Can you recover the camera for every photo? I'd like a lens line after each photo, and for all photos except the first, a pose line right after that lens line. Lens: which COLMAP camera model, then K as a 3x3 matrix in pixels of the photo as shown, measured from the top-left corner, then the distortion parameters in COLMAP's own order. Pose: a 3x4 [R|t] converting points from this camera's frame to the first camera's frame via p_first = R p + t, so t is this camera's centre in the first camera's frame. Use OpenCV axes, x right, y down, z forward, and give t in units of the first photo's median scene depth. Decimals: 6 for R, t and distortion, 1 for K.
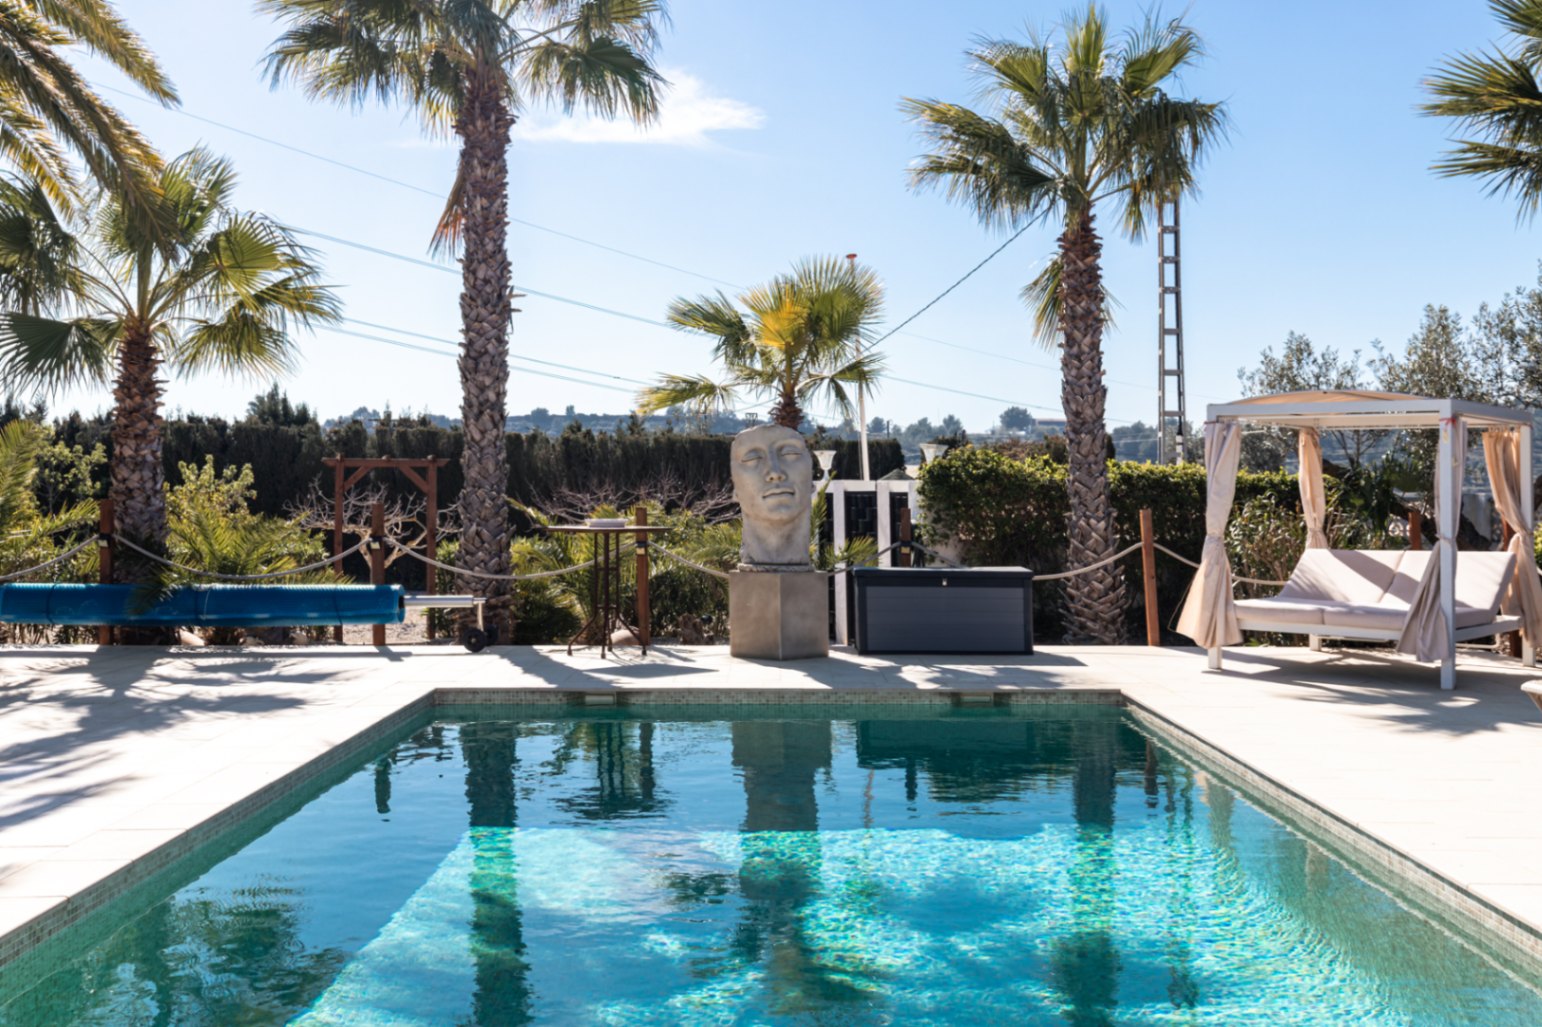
lens RADIAL K [[1648.9, 0, 903.1], [0, 1648.9, 582.3], [0, 0, 1]] dist [0.009016, -0.019230]
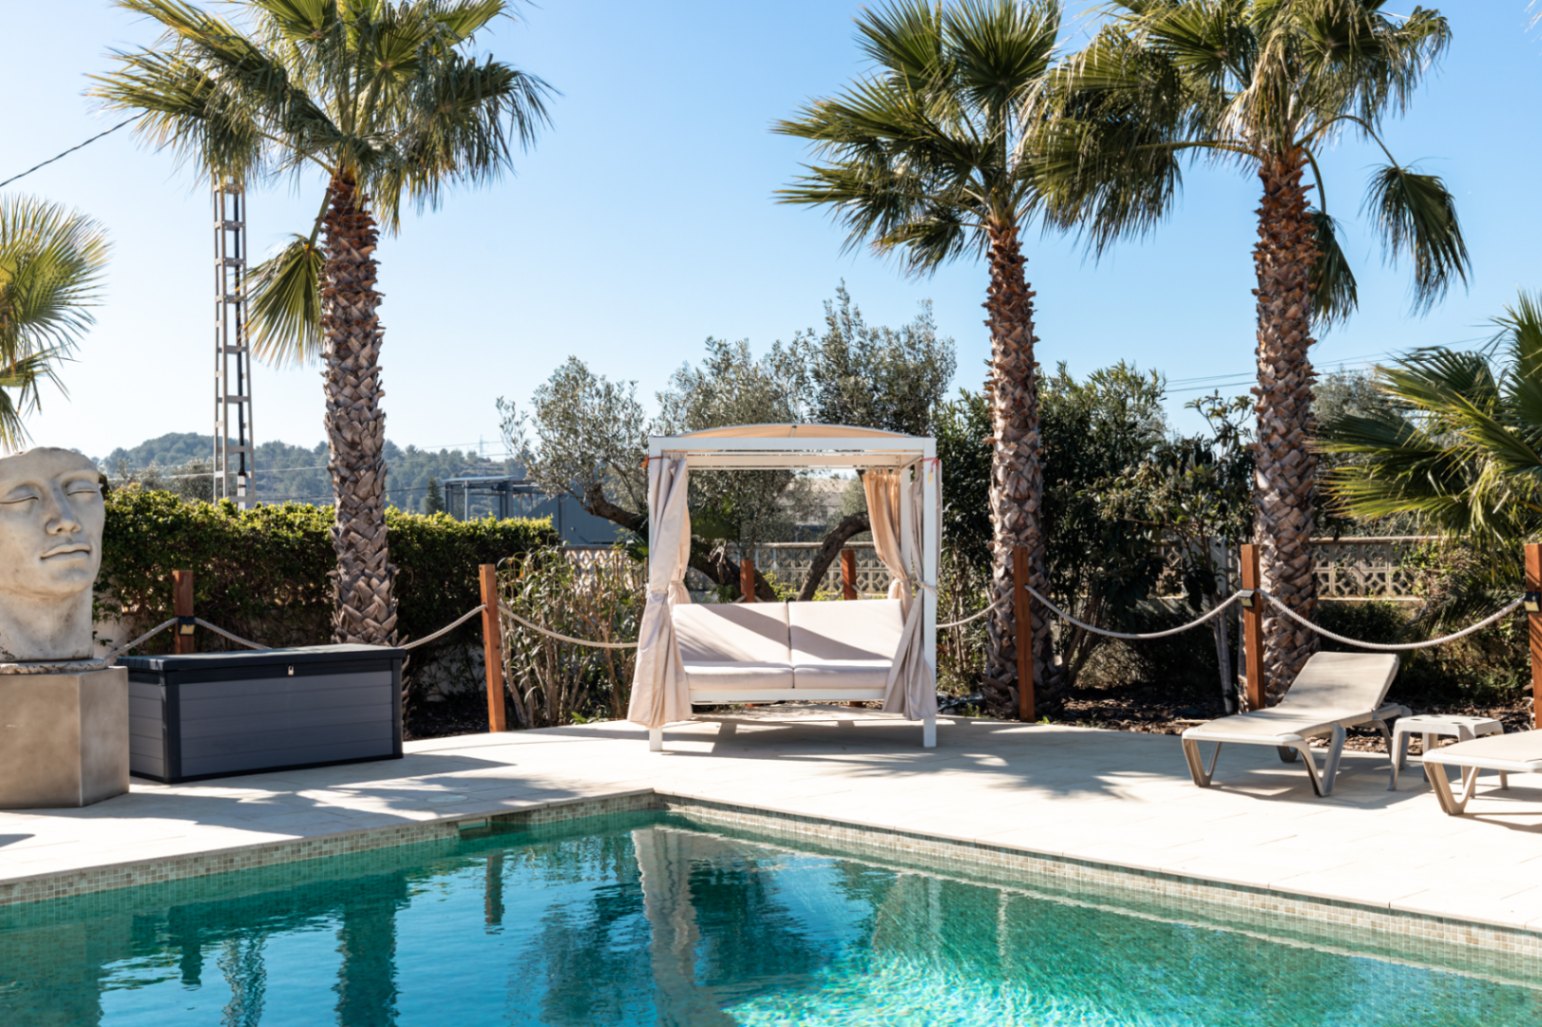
lens RADIAL K [[1648.9, 0, 903.1], [0, 1648.9, 582.3], [0, 0, 1]] dist [0.009016, -0.019230]
pose [[0.711539, -0.031142, 0.701956, -0.272758], [0.052354, 0.998590, -0.008767, -0.017187], [-0.700693, 0.042989, 0.712167, 0.275269]]
